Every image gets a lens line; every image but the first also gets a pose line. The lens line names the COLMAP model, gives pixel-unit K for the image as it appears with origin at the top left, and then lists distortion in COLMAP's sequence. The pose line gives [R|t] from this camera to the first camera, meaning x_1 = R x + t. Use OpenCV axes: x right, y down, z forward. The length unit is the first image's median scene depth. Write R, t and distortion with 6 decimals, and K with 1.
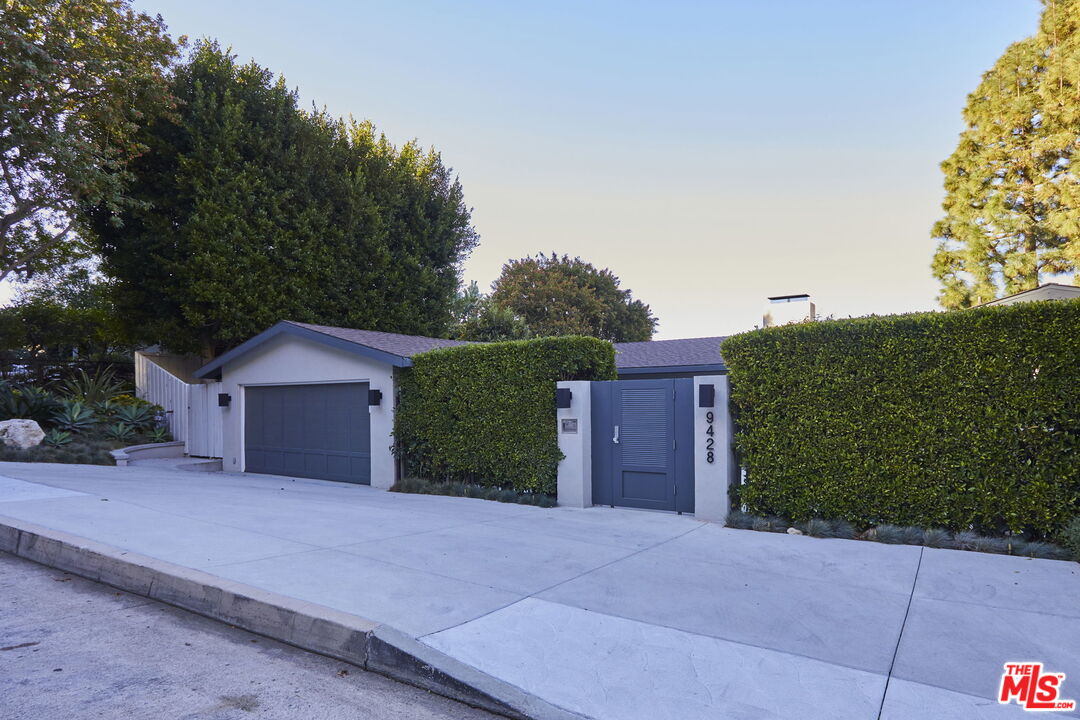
lens RADIAL K [[629.3, 0, 576.0], [0, 629.3, 401.7], [0, 0, 1]] dist [-0.000121, -0.000389]
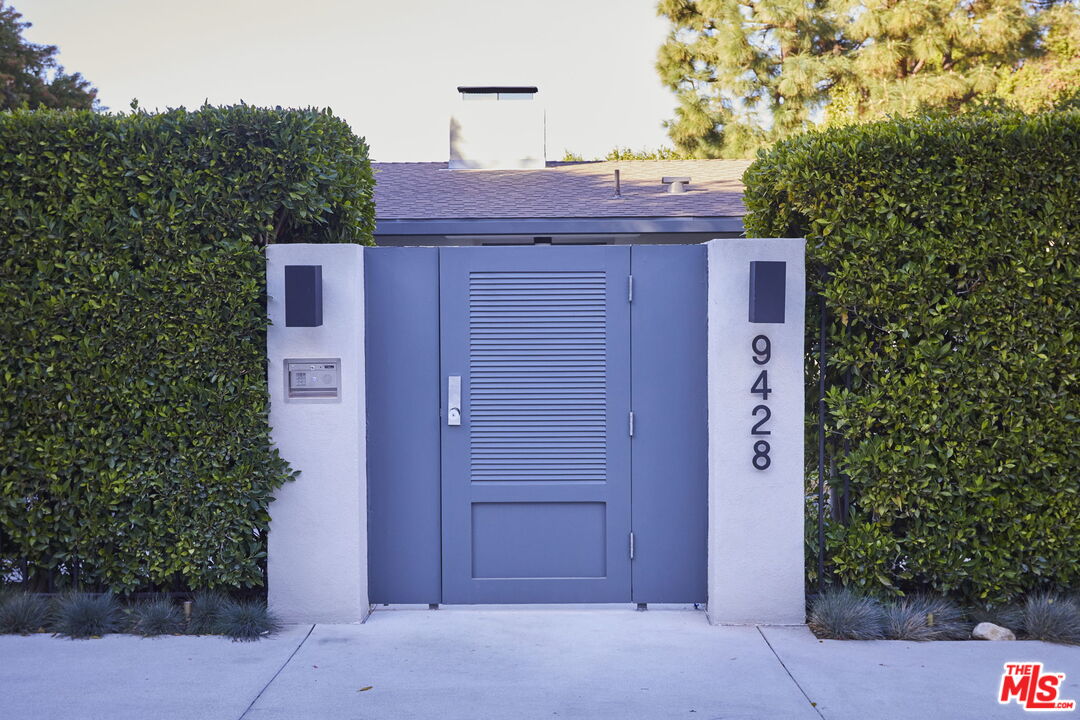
lens RADIAL K [[1166.8, 0, 540.2], [0, 1166.8, 331.9], [0, 0, 1]] dist [0.028103, 0.026866]
pose [[0.844706, -0.010502, 0.535127, -0.186939], [-0.003104, 0.999695, 0.024520, -0.001600], [-0.535221, -0.022373, 0.844416, 0.329818]]
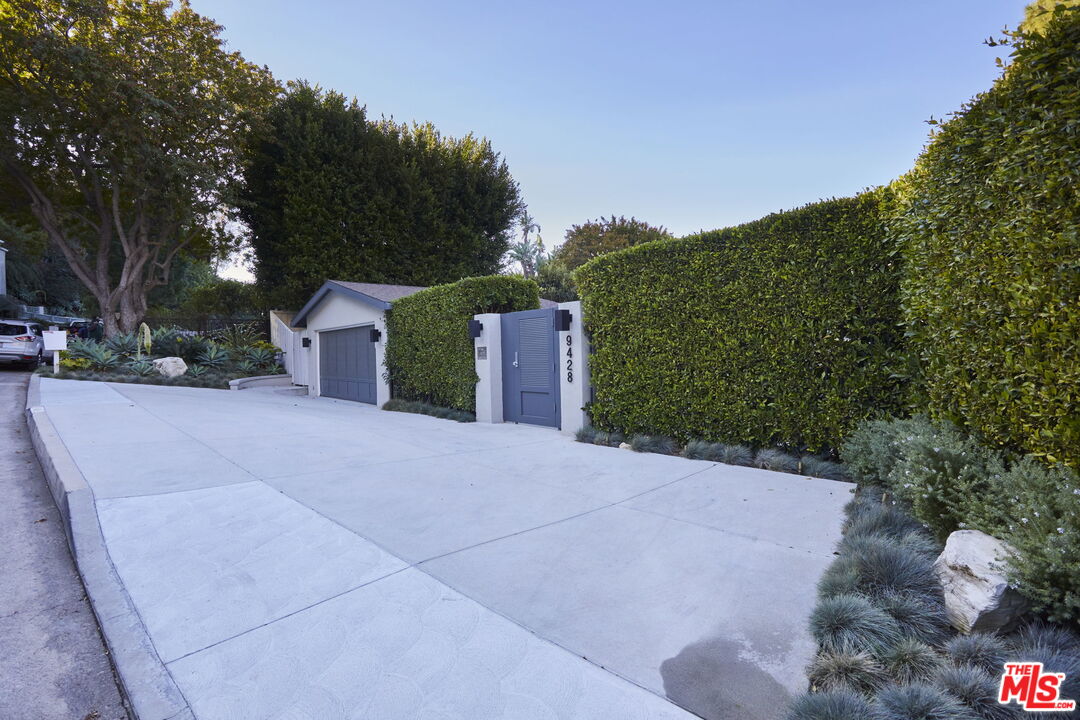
lens RADIAL K [[526.4, 0, 536.9], [0, 526.4, 349.2], [0, 0, 1]] dist [-0.001485, 0.000366]
pose [[0.957945, -0.016802, -0.286461, 0.288266], [0.016499, 0.999858, -0.003472, 0.029056], [0.286478, -0.001400, 0.958086, 0.075982]]
